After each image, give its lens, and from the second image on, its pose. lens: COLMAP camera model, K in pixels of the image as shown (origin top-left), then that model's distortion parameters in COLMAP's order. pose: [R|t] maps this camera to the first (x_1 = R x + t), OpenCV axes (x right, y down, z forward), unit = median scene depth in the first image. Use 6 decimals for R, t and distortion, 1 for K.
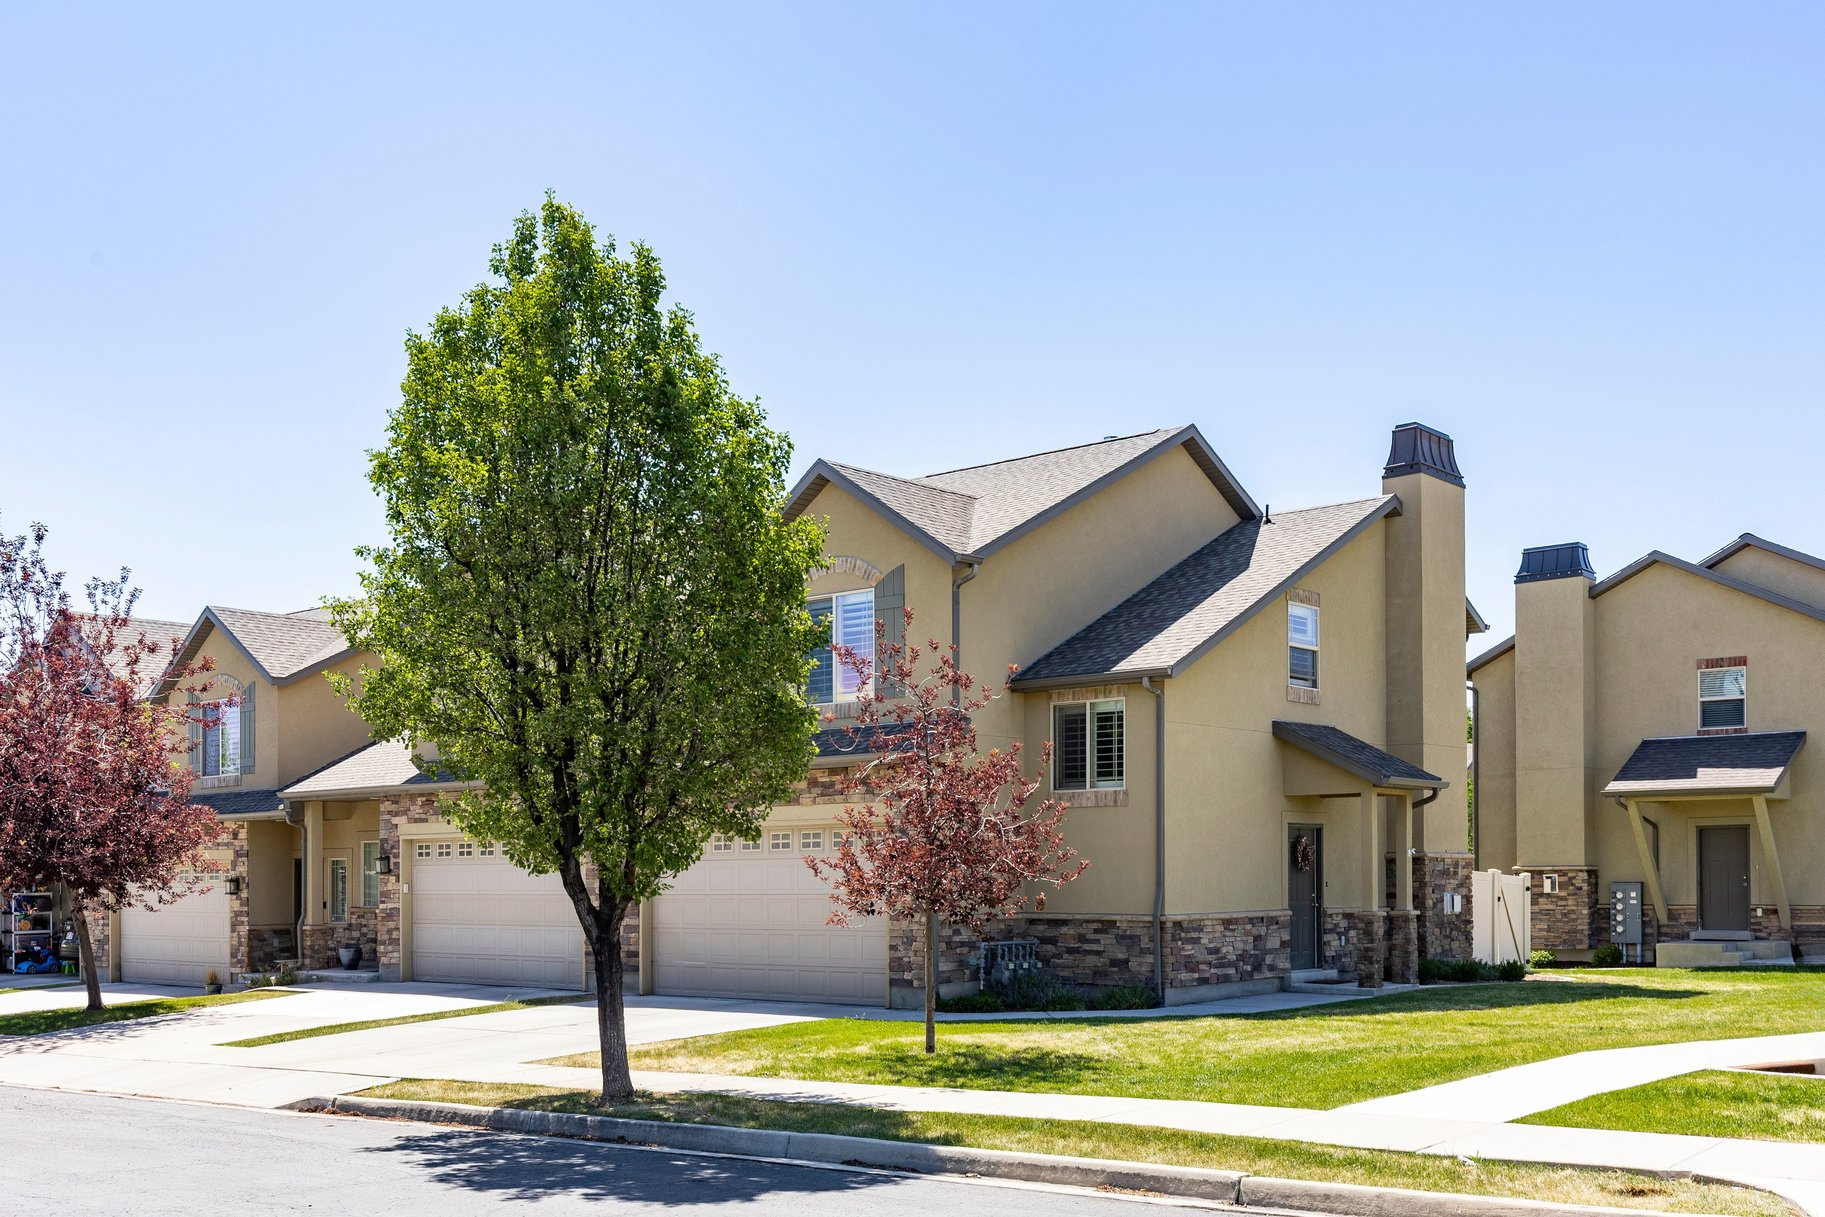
lens RADIAL K [[1957.3, 0, 919.2], [0, 1957.3, 798.6], [0, 0, 1]] dist [0.040676, 0.012971]
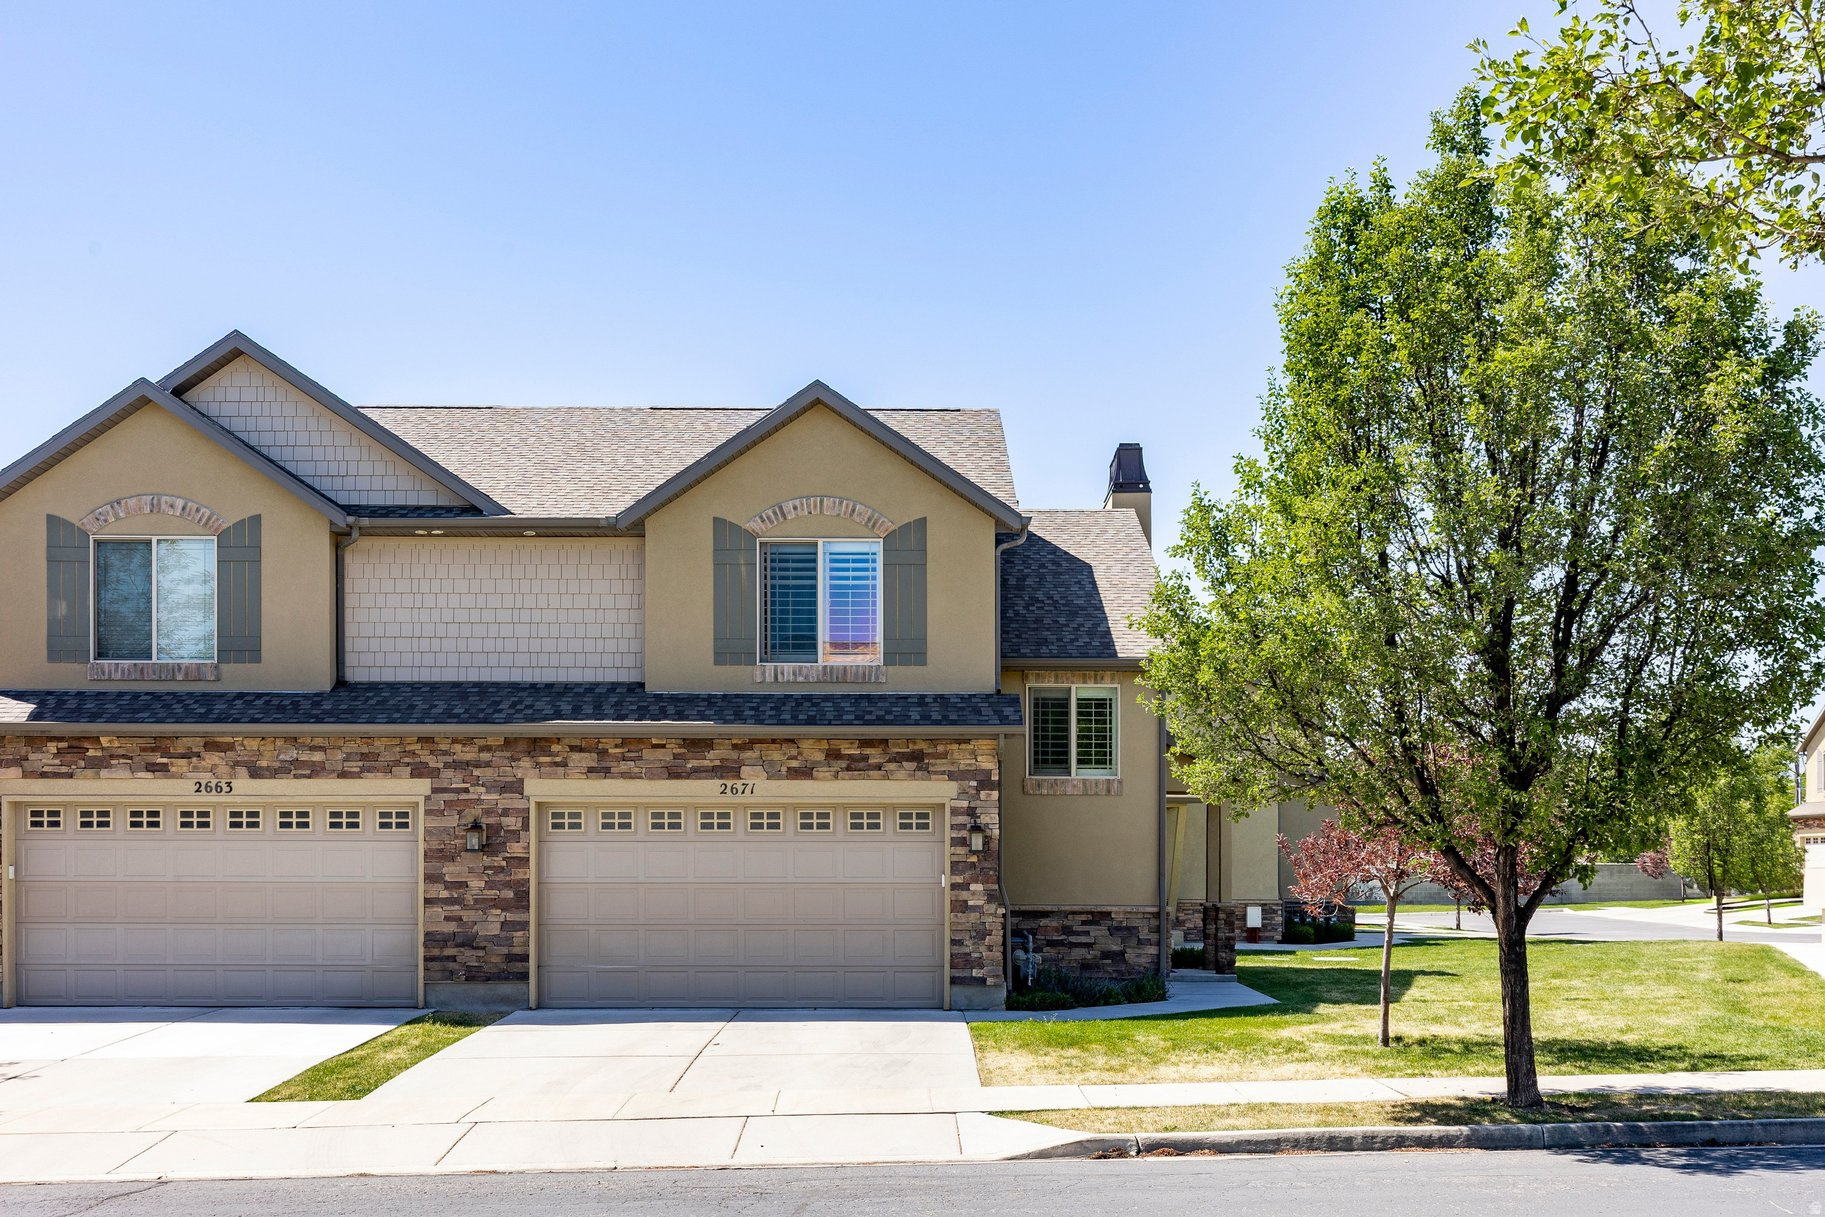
lens RADIAL K [[1957.3, 0, 919.2], [0, 1957.3, 798.6], [0, 0, 1]] dist [0.040676, 0.012971]
pose [[0.727017, 0.036303, 0.685659, -0.636417], [-0.036185, 0.999239, -0.014539, 0.023214], [-0.685665, -0.014241, 0.727778, 0.350233]]
